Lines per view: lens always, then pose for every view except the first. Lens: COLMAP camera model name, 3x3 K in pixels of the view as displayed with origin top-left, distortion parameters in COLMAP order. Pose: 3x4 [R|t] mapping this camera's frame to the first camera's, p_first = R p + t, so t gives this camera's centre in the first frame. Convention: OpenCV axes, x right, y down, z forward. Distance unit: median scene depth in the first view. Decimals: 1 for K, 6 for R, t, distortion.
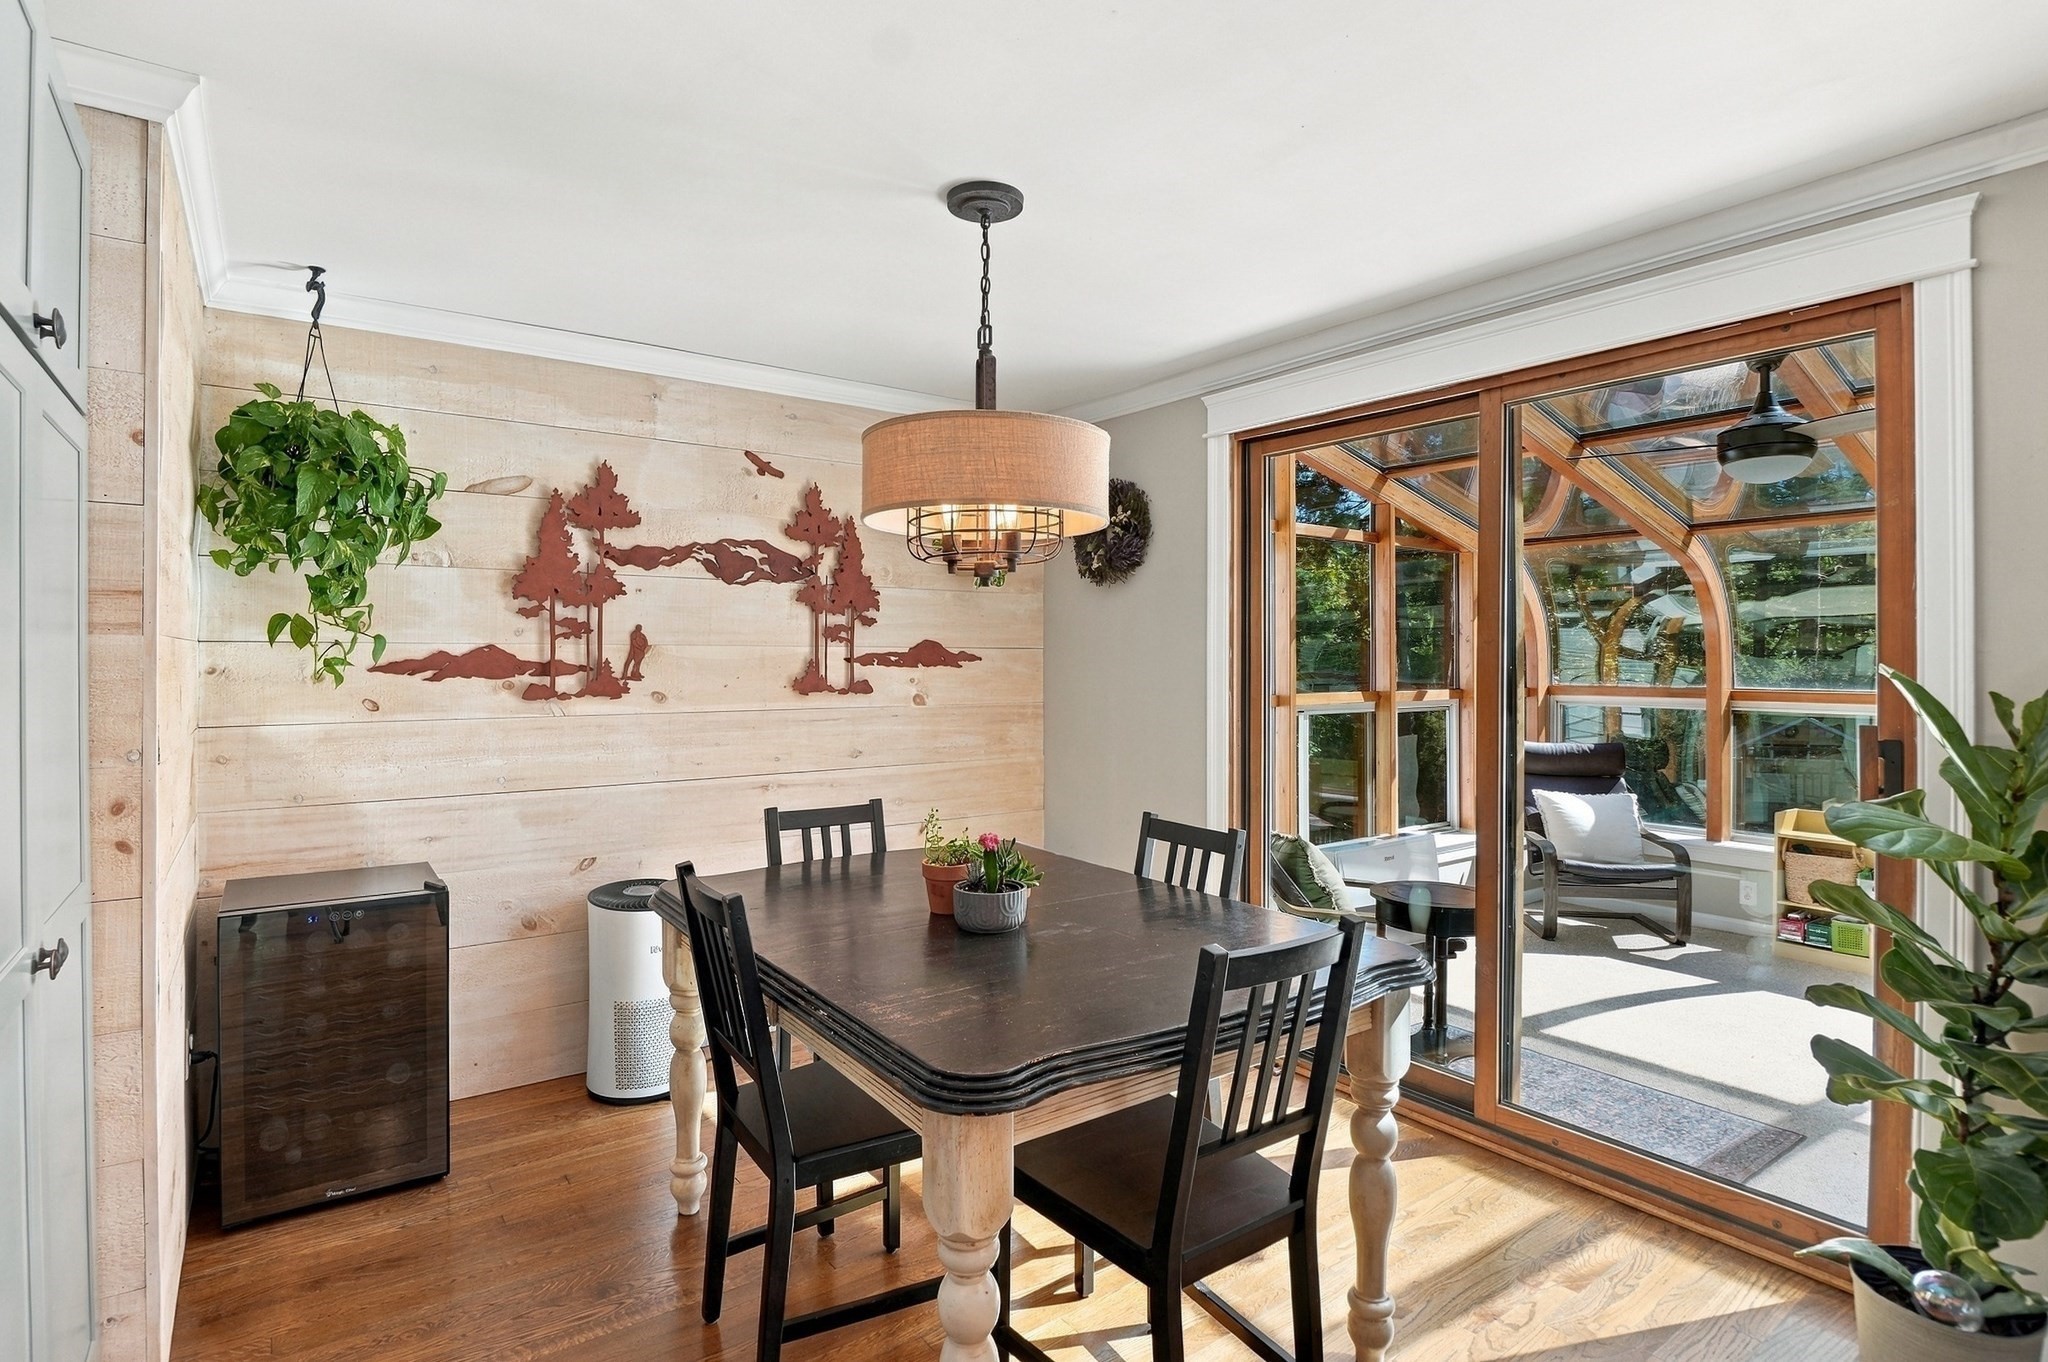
lens RADIAL K [[1013.4, 0, 997.3], [0, 1013.4, 654.9], [0, 0, 1]] dist [-0.023781, -0.001234]
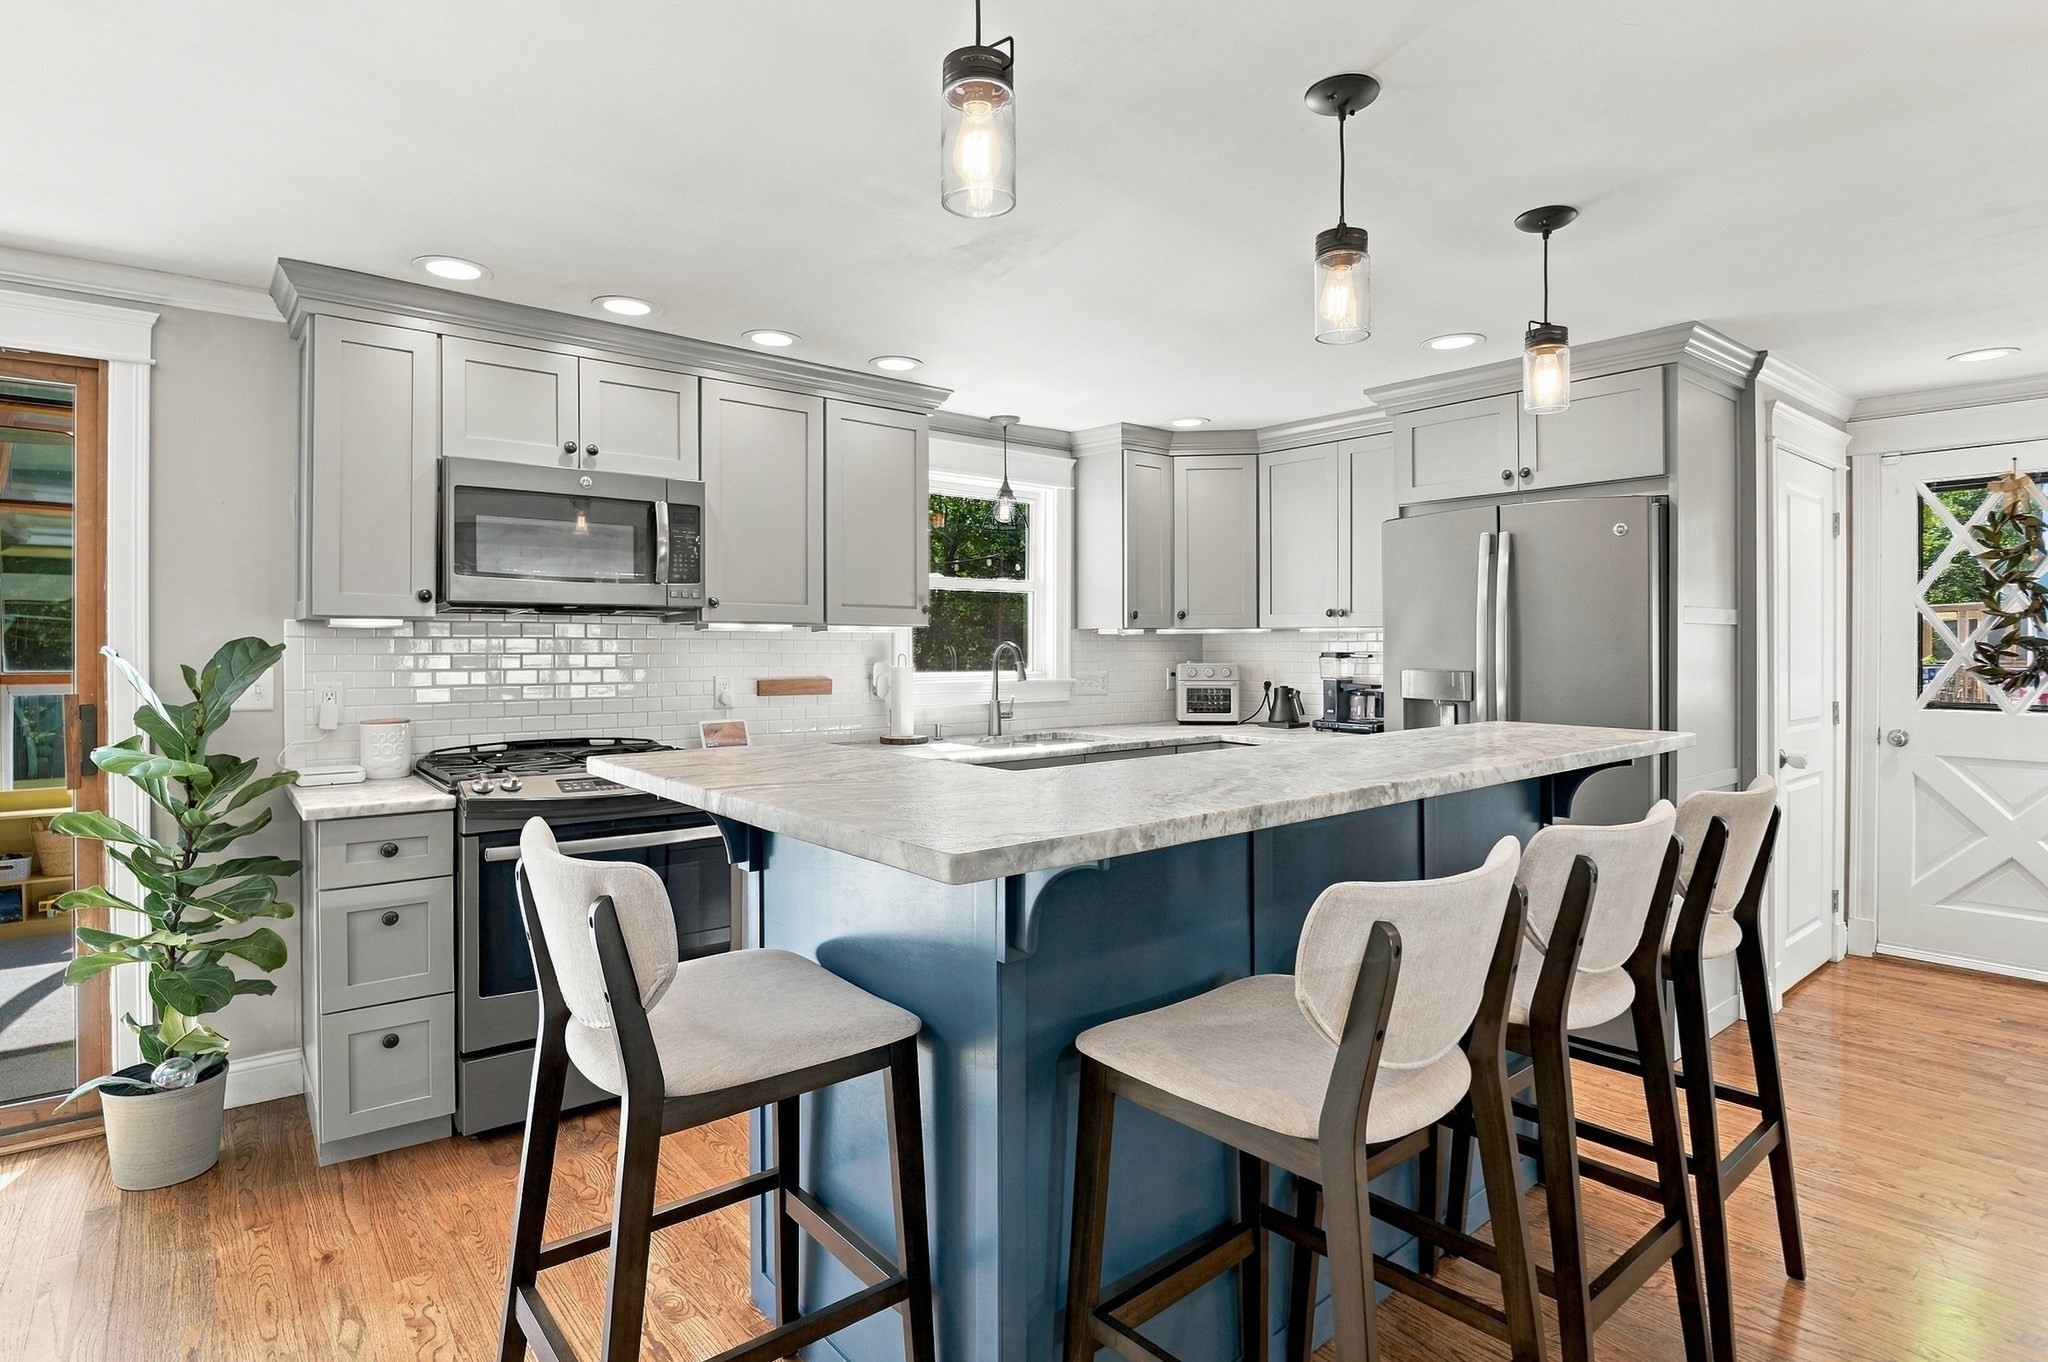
lens RADIAL K [[1024.0, 0, 1009.7], [0, 1024.0, 646.9], [0, 0, 1]] dist [-0.022118, -0.000720]
pose [[-0.064234, -0.002893, 0.997931, -0.309968], [-0.004899, 0.999985, 0.002584, -0.000015], [-0.997923, -0.004723, -0.064247, -0.079705]]
